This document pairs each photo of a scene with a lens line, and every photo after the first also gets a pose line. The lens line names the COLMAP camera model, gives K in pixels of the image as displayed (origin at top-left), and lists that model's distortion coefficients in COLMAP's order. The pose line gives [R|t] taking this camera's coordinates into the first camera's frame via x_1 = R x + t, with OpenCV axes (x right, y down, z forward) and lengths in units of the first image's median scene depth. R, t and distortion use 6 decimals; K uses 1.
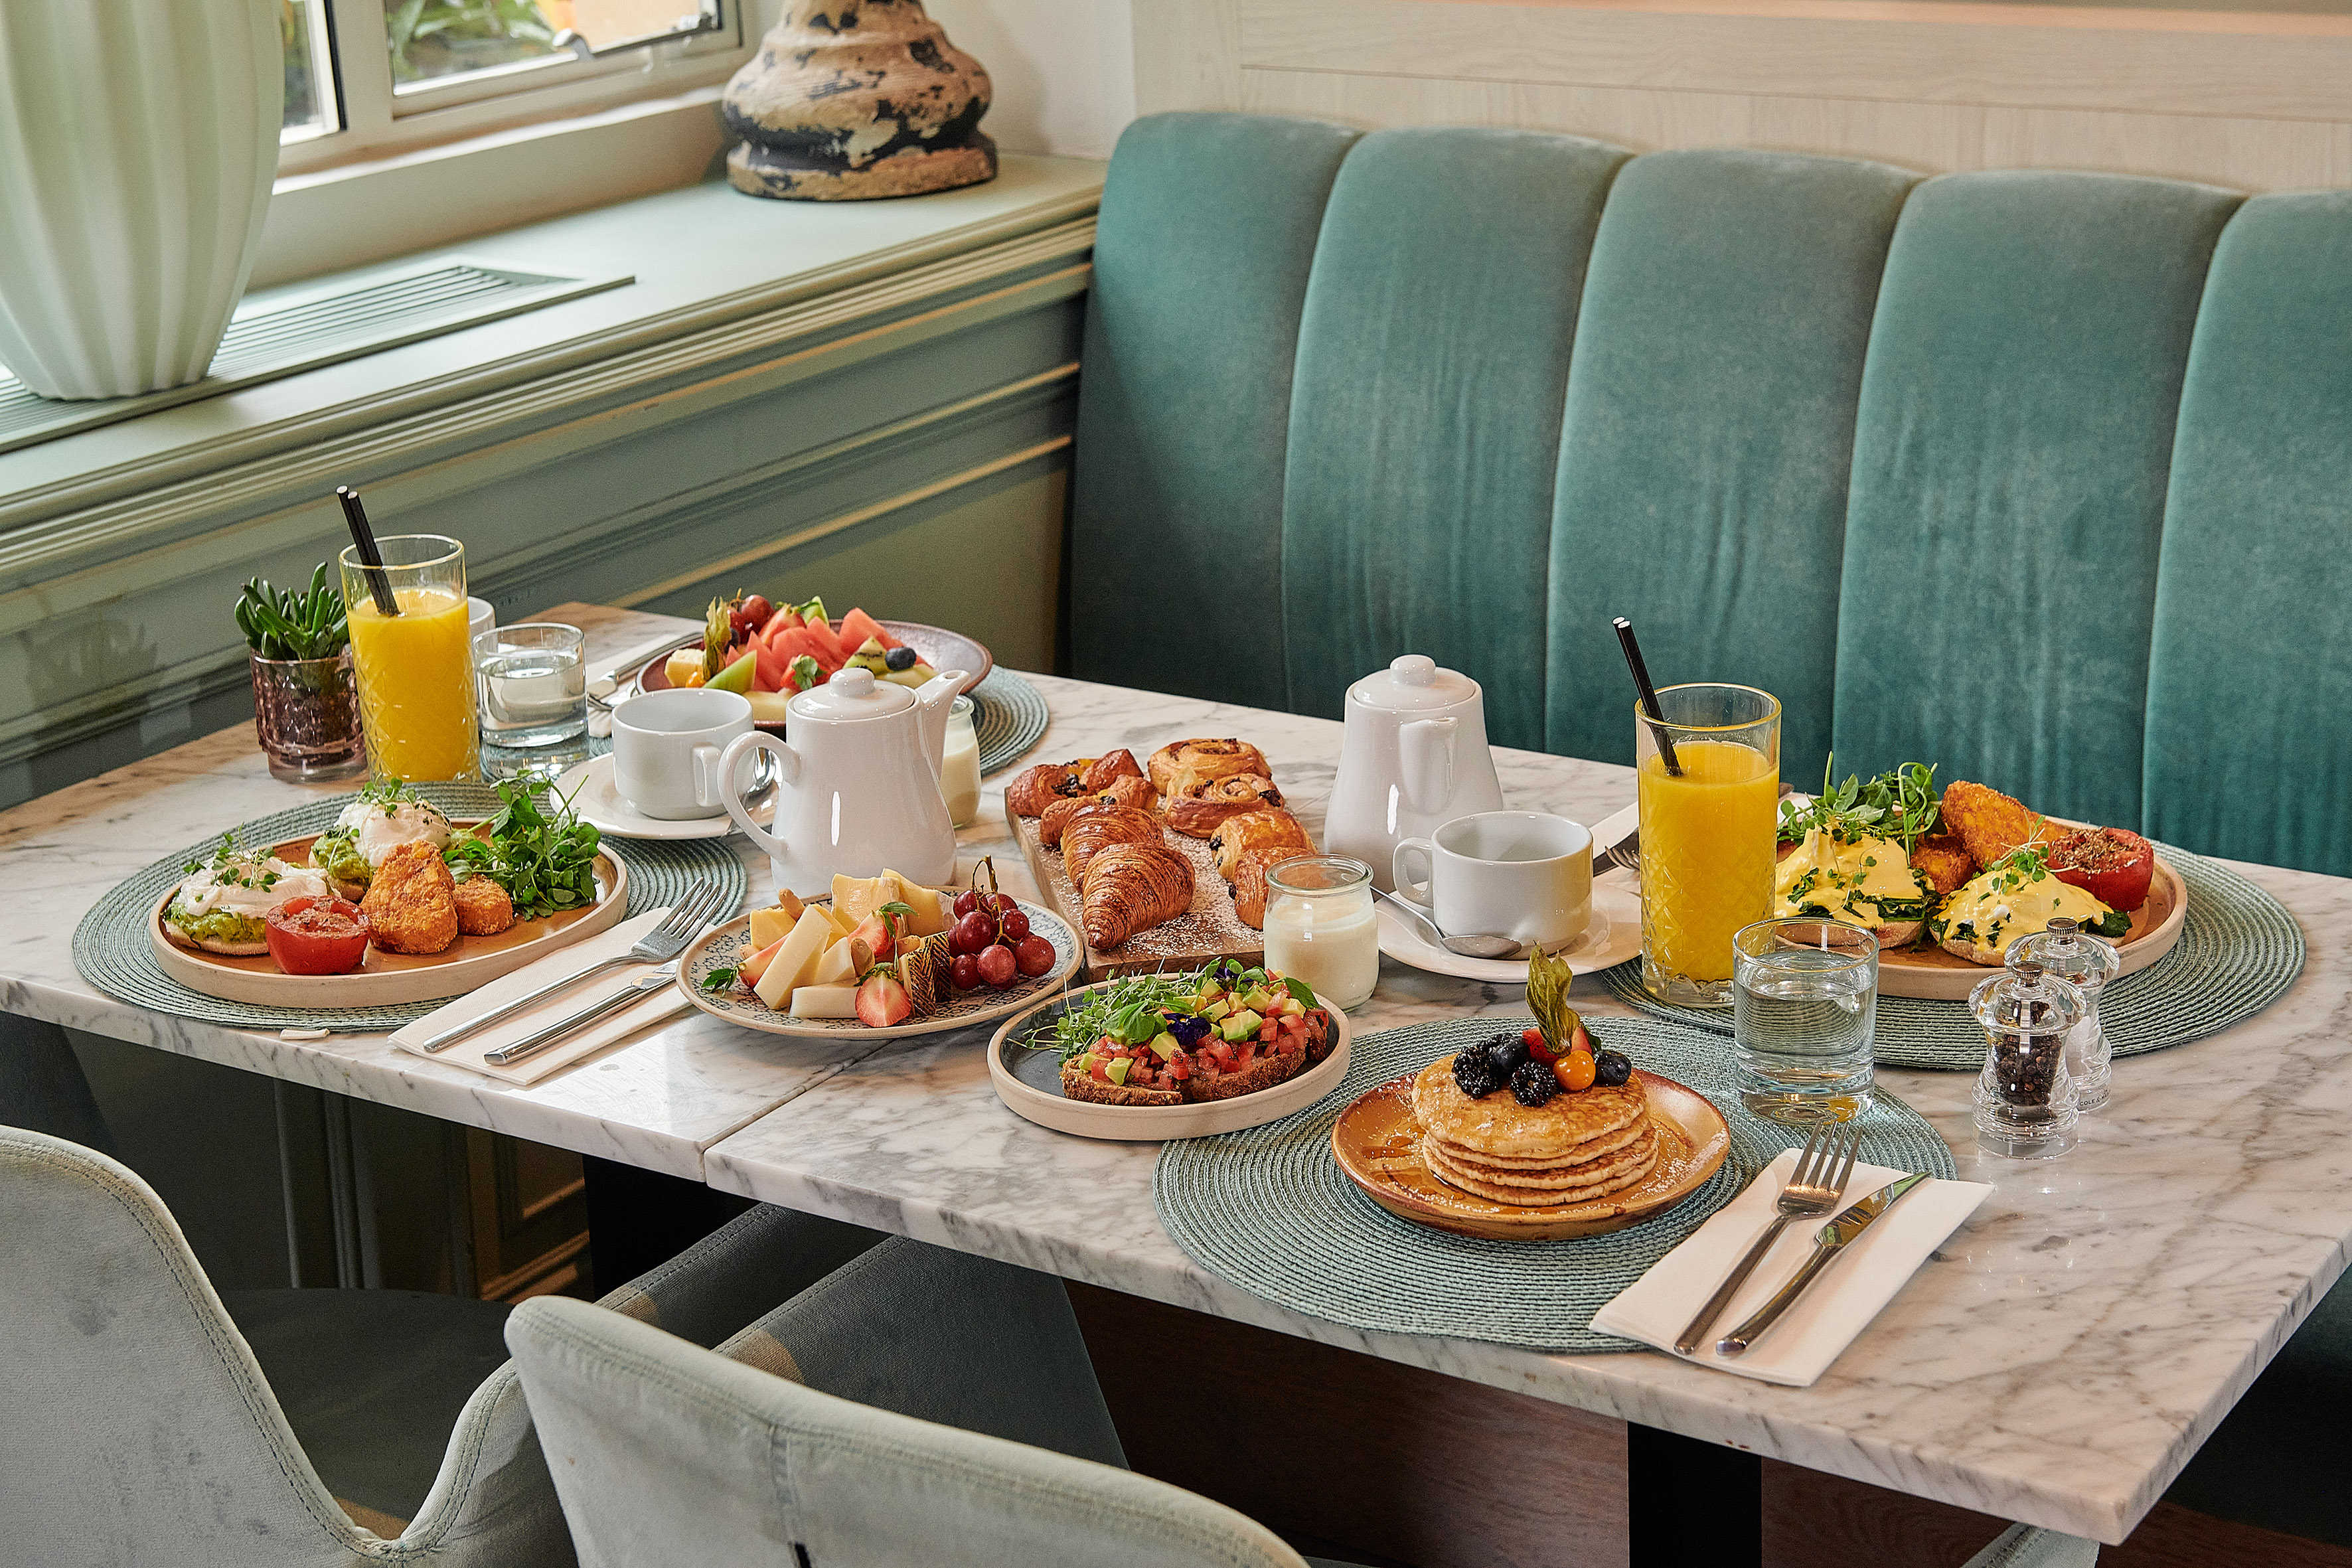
lens RADIAL K [[3776.8, 0, 1192.7], [0, 3776.8, 783.4], [0, 0, 1]] dist [0.065948, 0.000000]
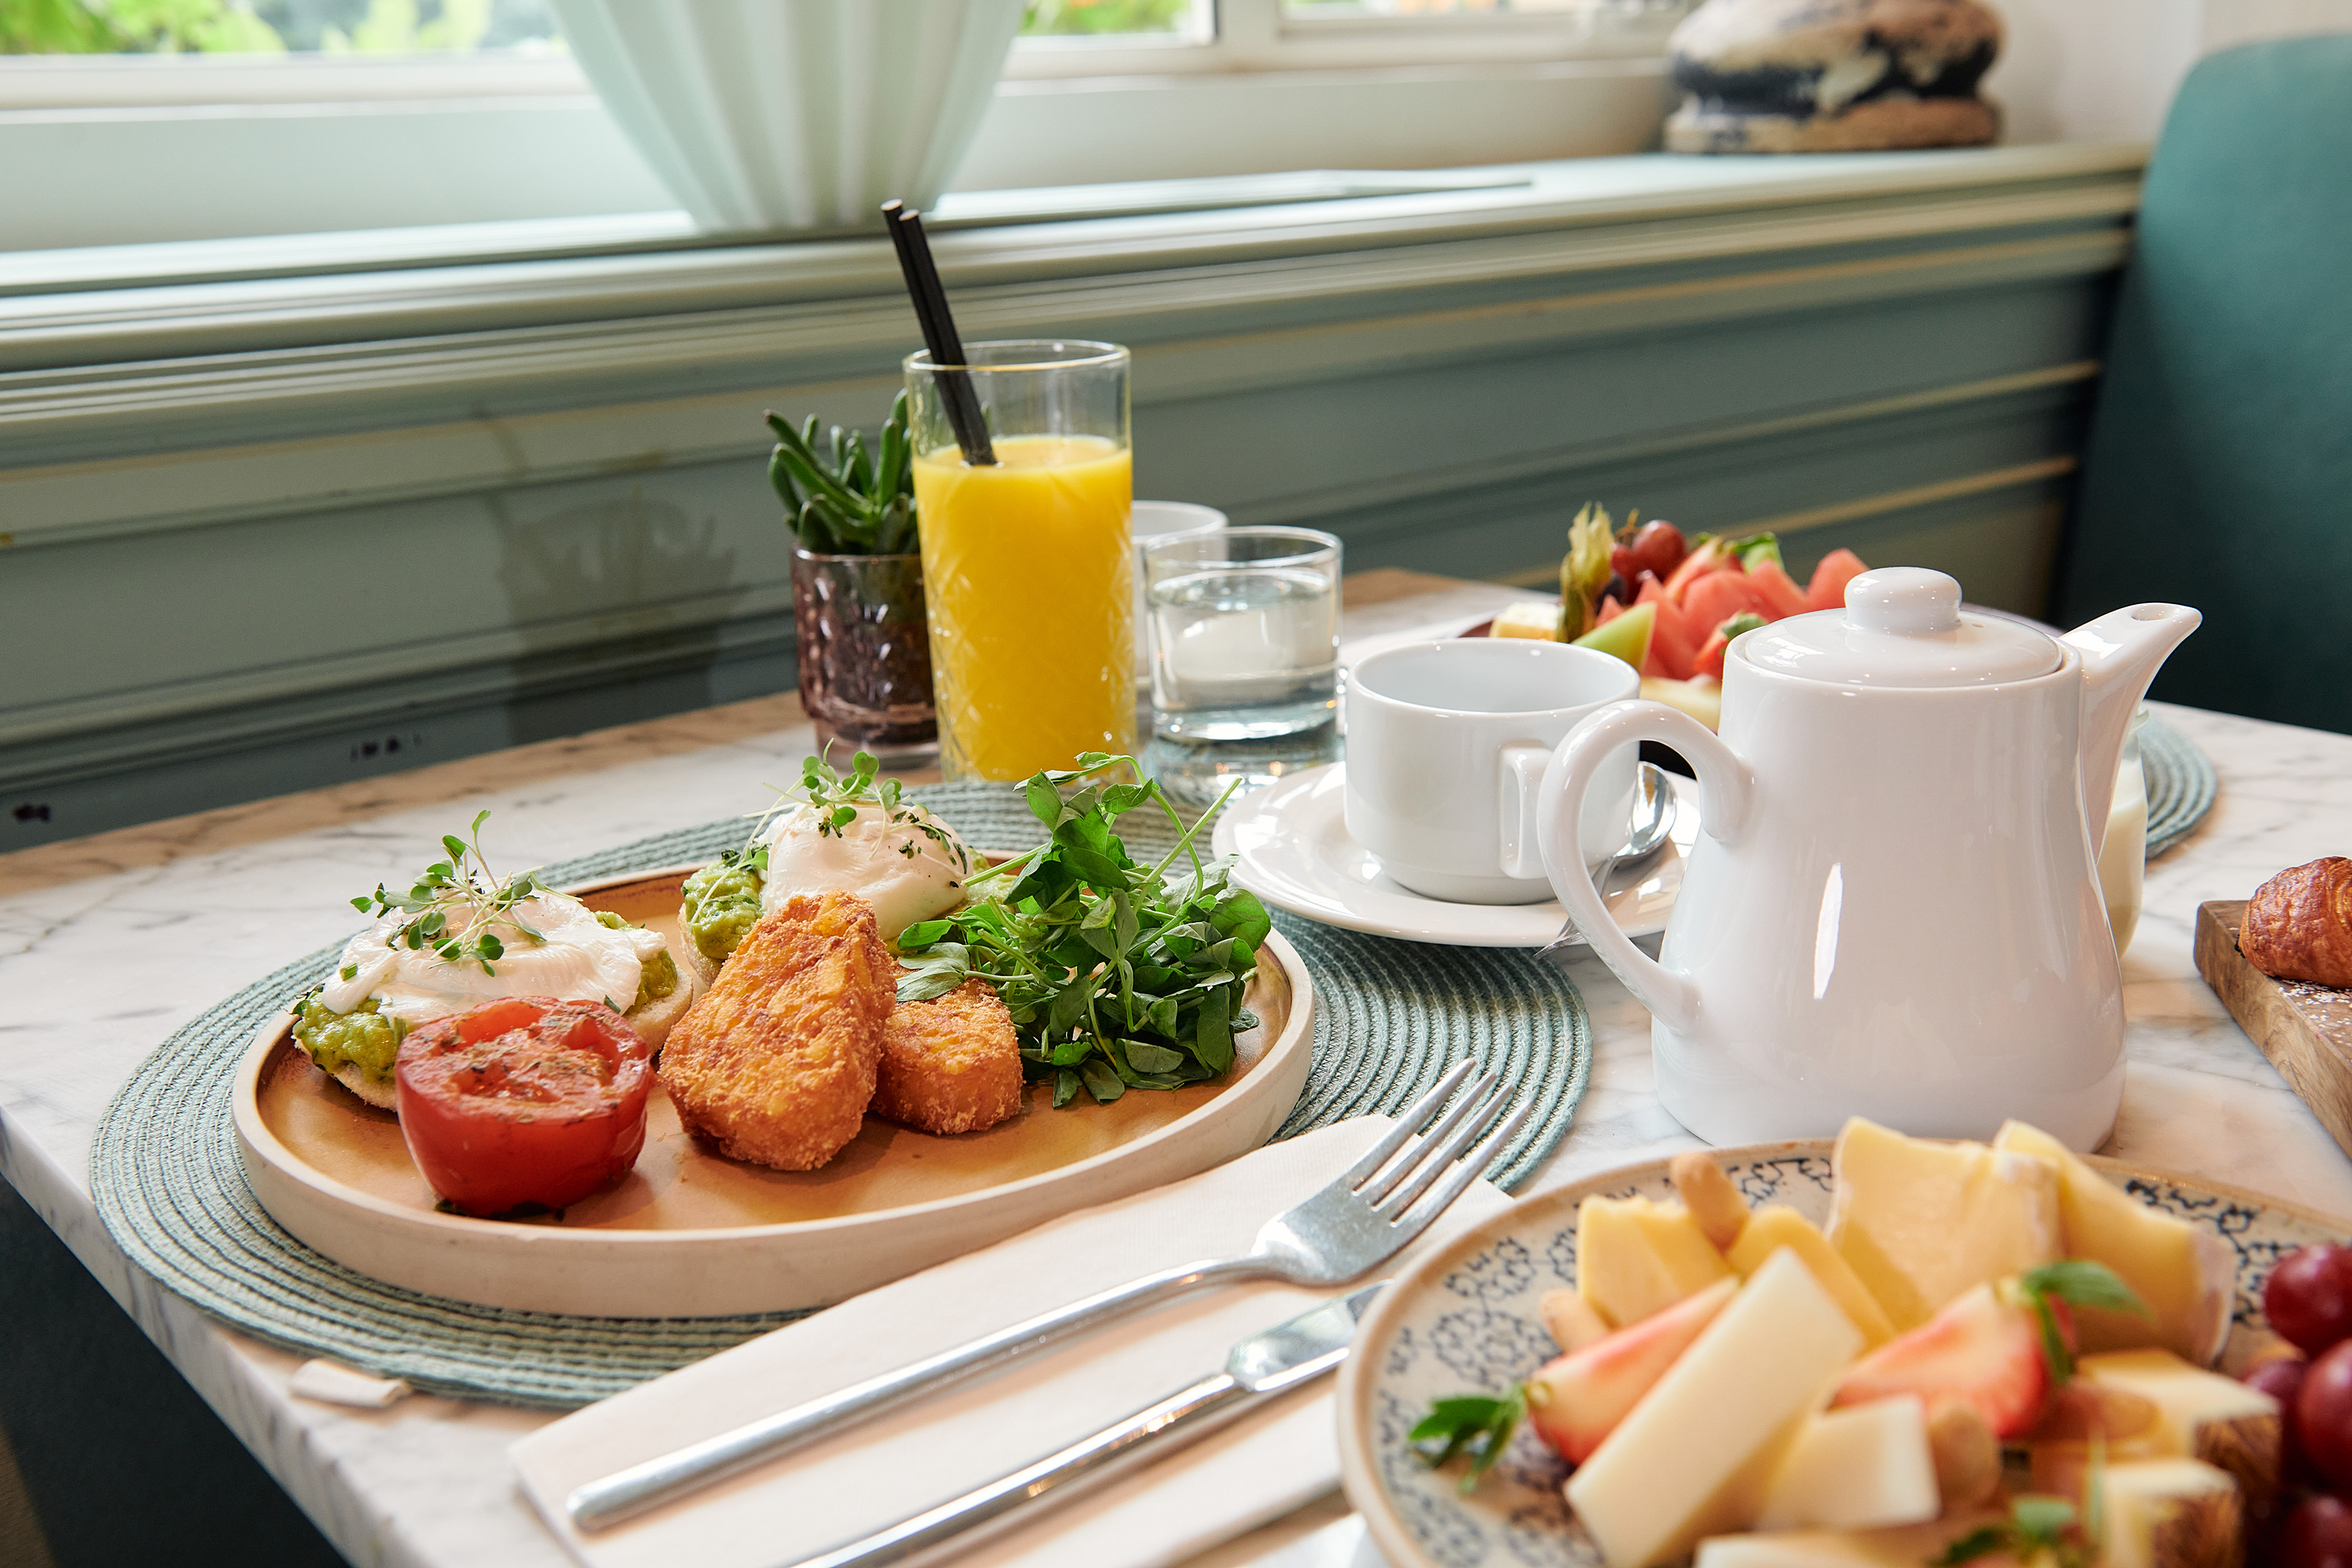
lens RADIAL K [[2429.1, 0, 1213.1], [0, 2429.1, 804.3], [0, 0, 1]] dist [0.055418, 0.000000]
pose [[0.955451, 0.090549, -0.280918, -0.081855], [-0.097316, 0.995201, -0.010201, 0.003715], [0.278646, 0.037085, 0.959678, 0.704403]]
